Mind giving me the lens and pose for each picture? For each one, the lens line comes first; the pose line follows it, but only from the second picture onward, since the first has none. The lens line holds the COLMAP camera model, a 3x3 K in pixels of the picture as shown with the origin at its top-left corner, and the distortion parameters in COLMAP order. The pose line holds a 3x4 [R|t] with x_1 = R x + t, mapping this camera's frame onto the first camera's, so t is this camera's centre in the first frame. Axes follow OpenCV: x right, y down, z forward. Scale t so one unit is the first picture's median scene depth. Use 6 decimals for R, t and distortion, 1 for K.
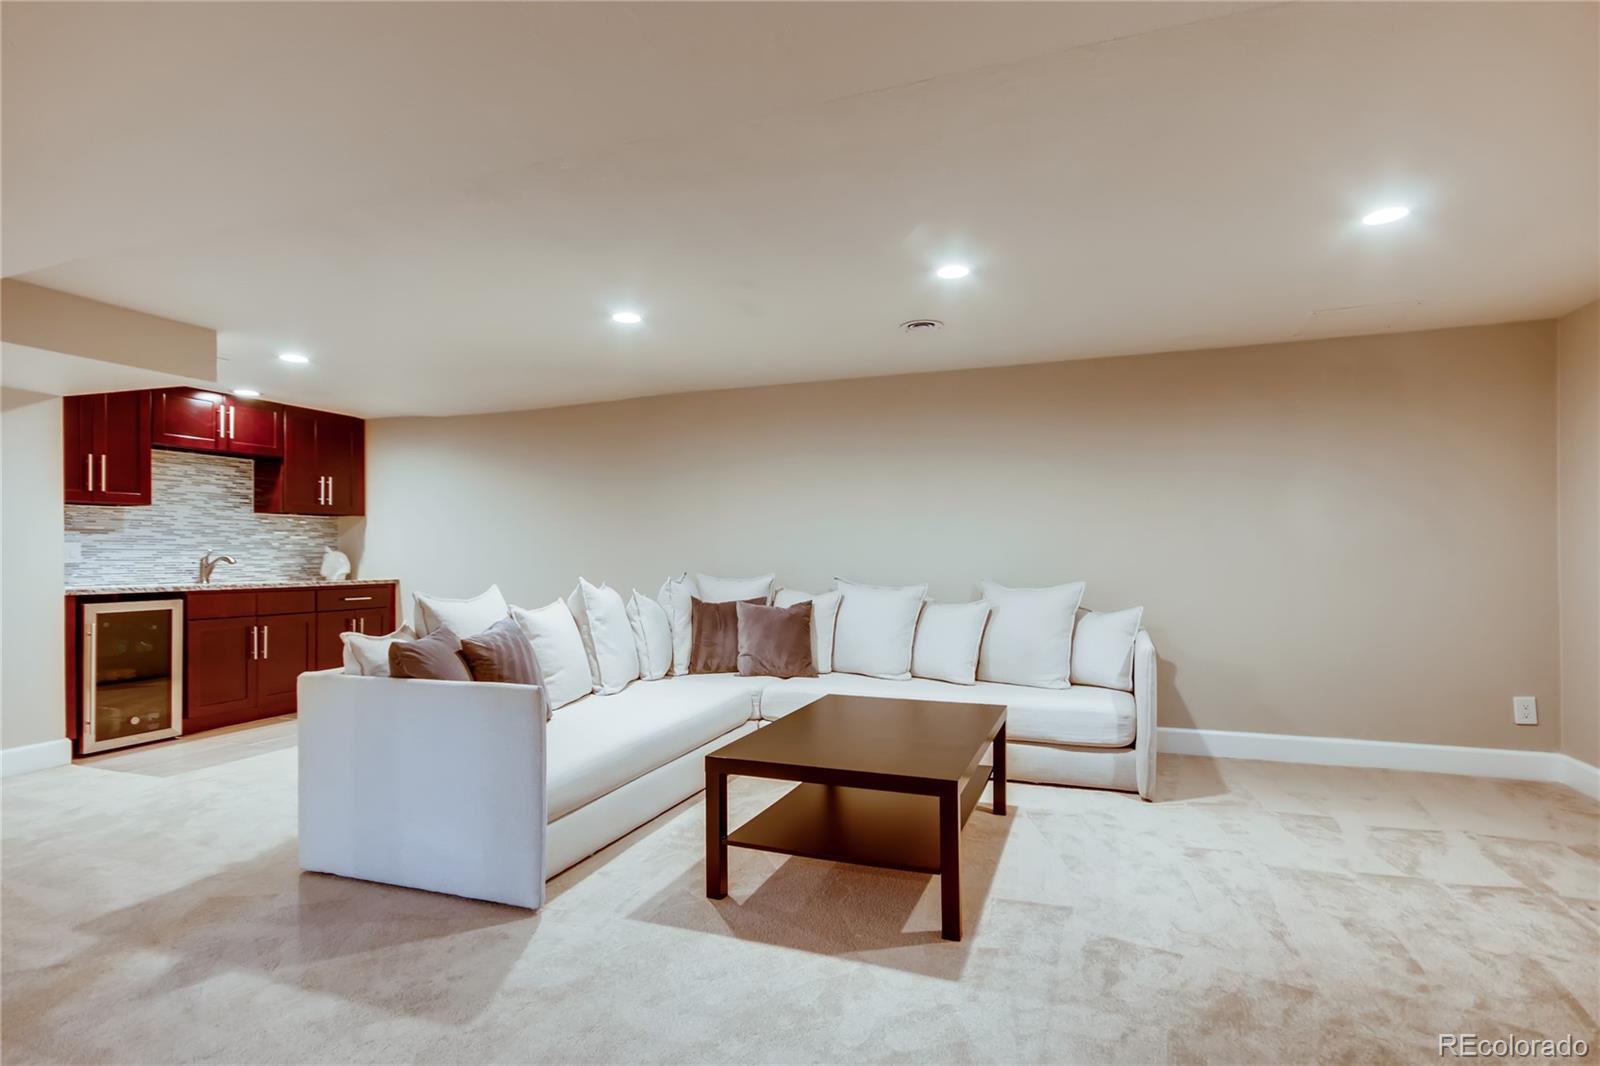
lens RADIAL K [[812.5, 0, 799.9], [0, 812.5, 545.6], [0, 0, 1]] dist [-0.006492, 0.005713]
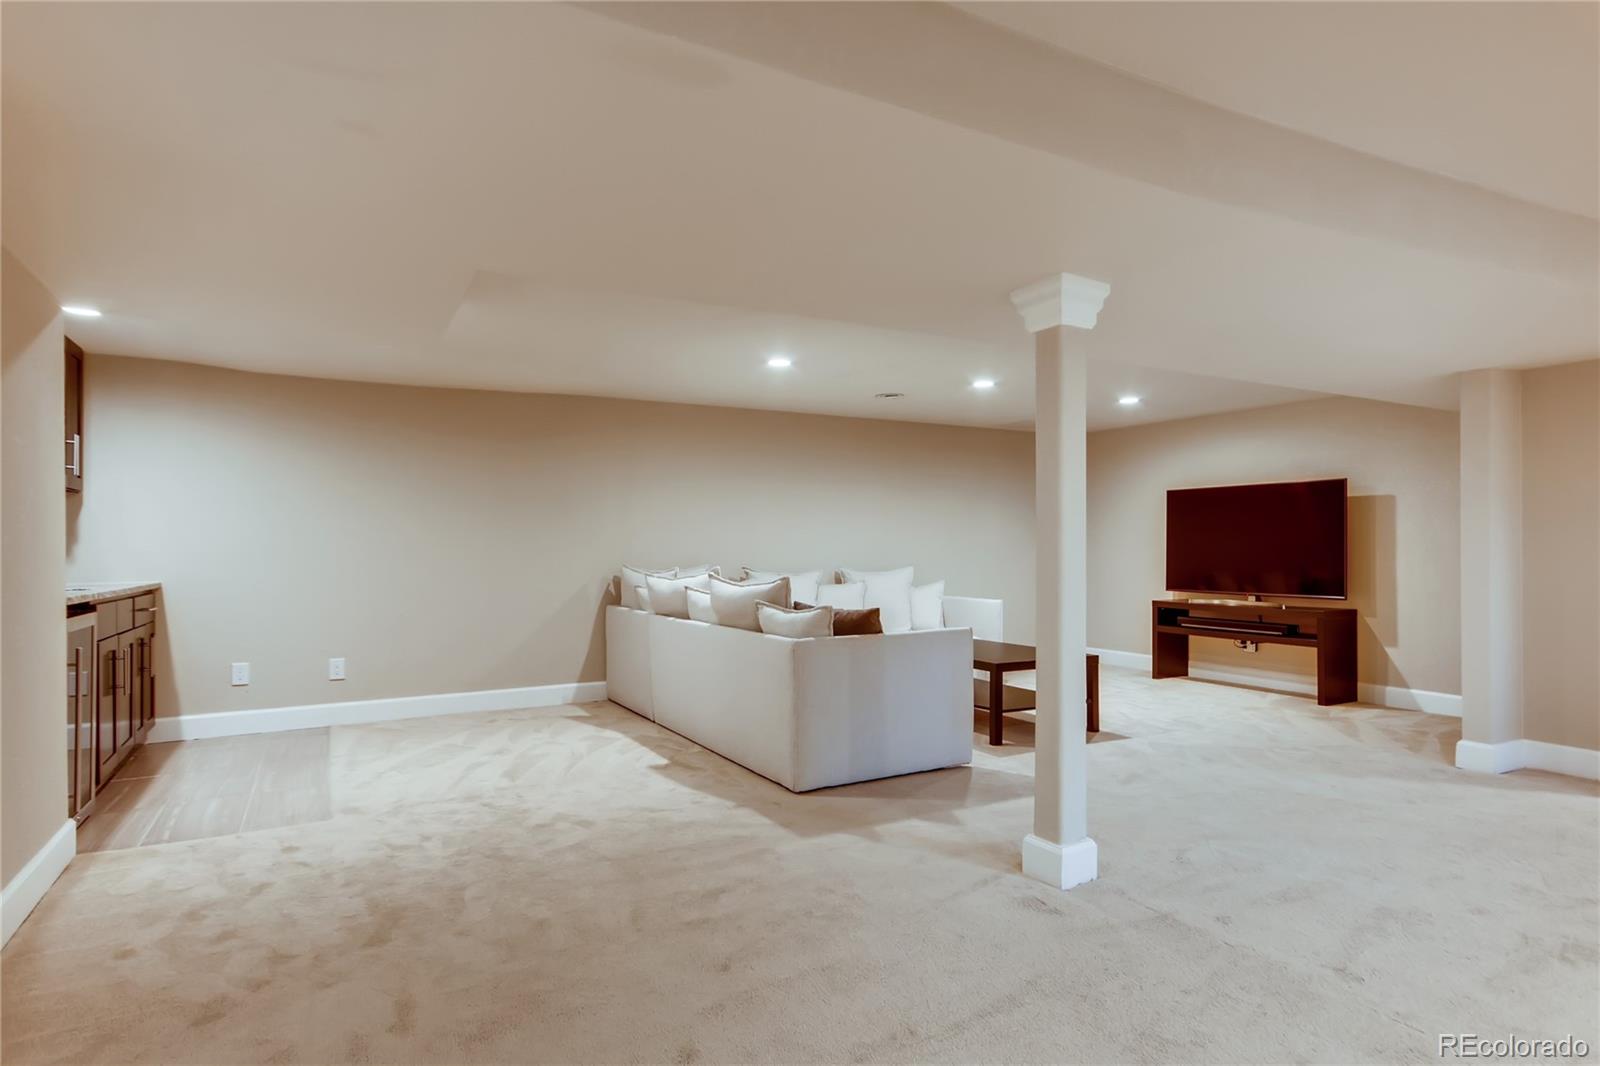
lens RADIAL K [[843.3, 0, 799.2], [0, 843.3, 538.1], [0, 0, 1]] dist [-0.006944, 0.015360]
pose [[0.648163, 0.008762, 0.761451, -0.920395], [-0.008240, 0.999956, -0.004492, 0.003566], [-0.761457, -0.003363, 0.648207, 0.079132]]
